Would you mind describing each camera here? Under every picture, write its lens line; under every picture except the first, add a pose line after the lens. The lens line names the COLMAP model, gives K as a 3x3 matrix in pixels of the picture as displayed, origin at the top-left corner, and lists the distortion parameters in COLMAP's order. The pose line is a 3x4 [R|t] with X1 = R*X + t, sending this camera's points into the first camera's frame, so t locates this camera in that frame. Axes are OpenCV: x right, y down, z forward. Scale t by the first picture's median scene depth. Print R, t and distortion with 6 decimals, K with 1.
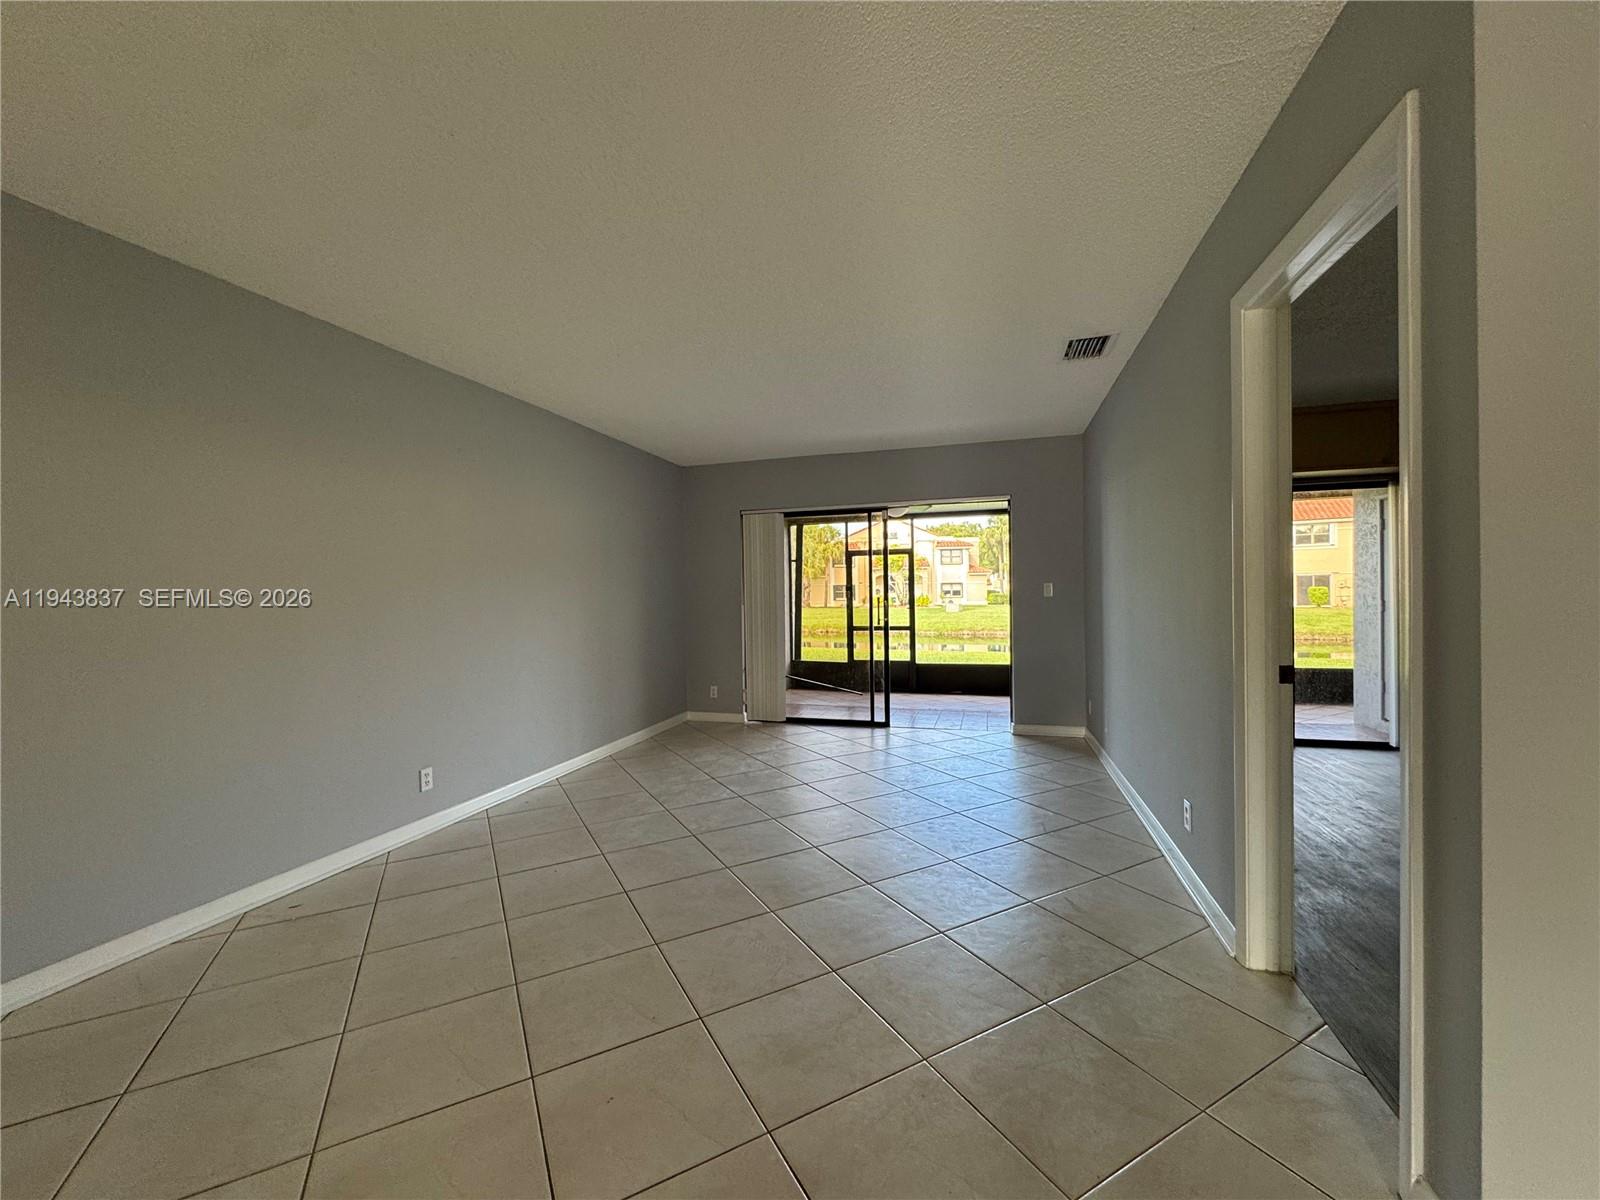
lens RADIAL K [[638.1, 0, 798.1], [0, 638.1, 600.8], [0, 0, 1]] dist [-0.000797, -0.000070]
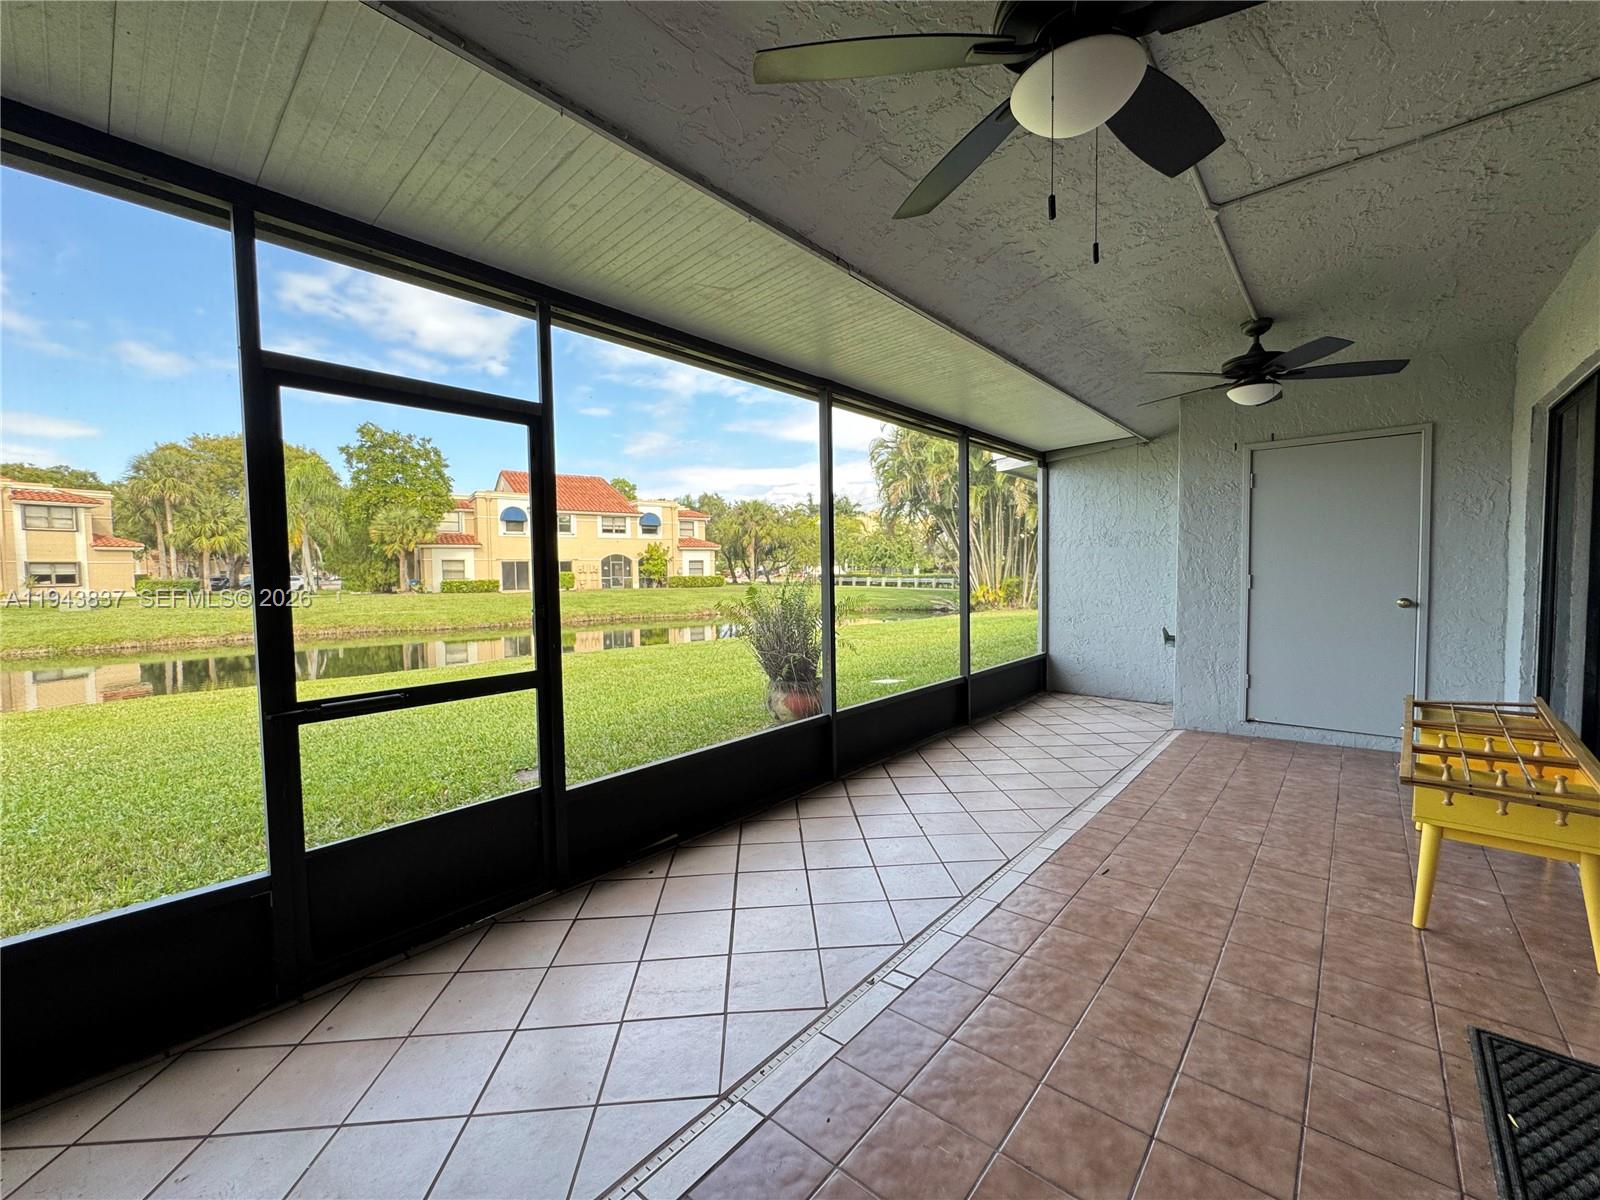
lens RADIAL K [[638.1, 0, 798.1], [0, 638.1, 600.8], [0, 0, 1]] dist [-0.000797, -0.000070]
pose [[0.423034, -0.033731, 0.905486, -0.043850], [0.014556, 0.999431, 0.030431, 0.000008], [-0.905997, 0.000307, 0.423284, 0.850167]]
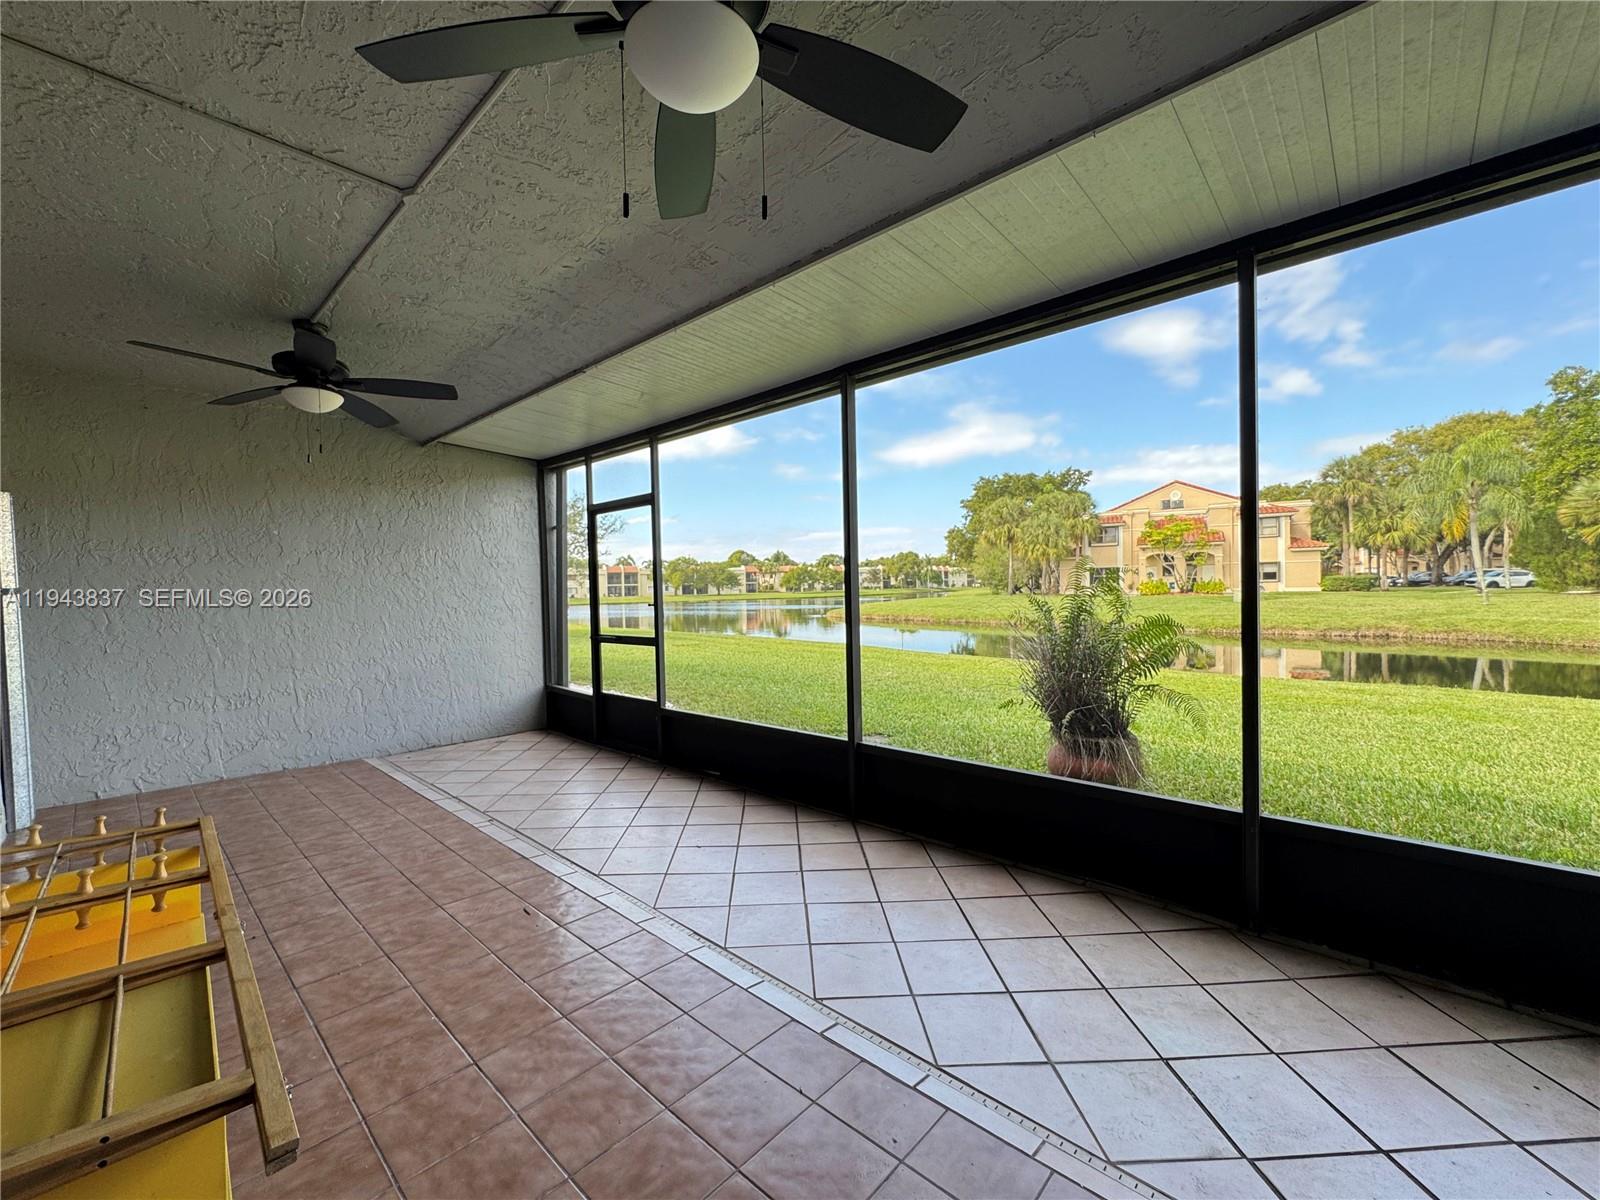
lens RADIAL K [[642.3, 0, 796.9], [0, 642.3, 598.2], [0, 0, 1]] dist [-0.002585, -0.000136]
pose [[0.899820, 0.003430, -0.436248, 0.575195], [0.003859, 0.999867, 0.015820, -0.001449], [0.436245, -0.015918, 0.899687, 0.625712]]
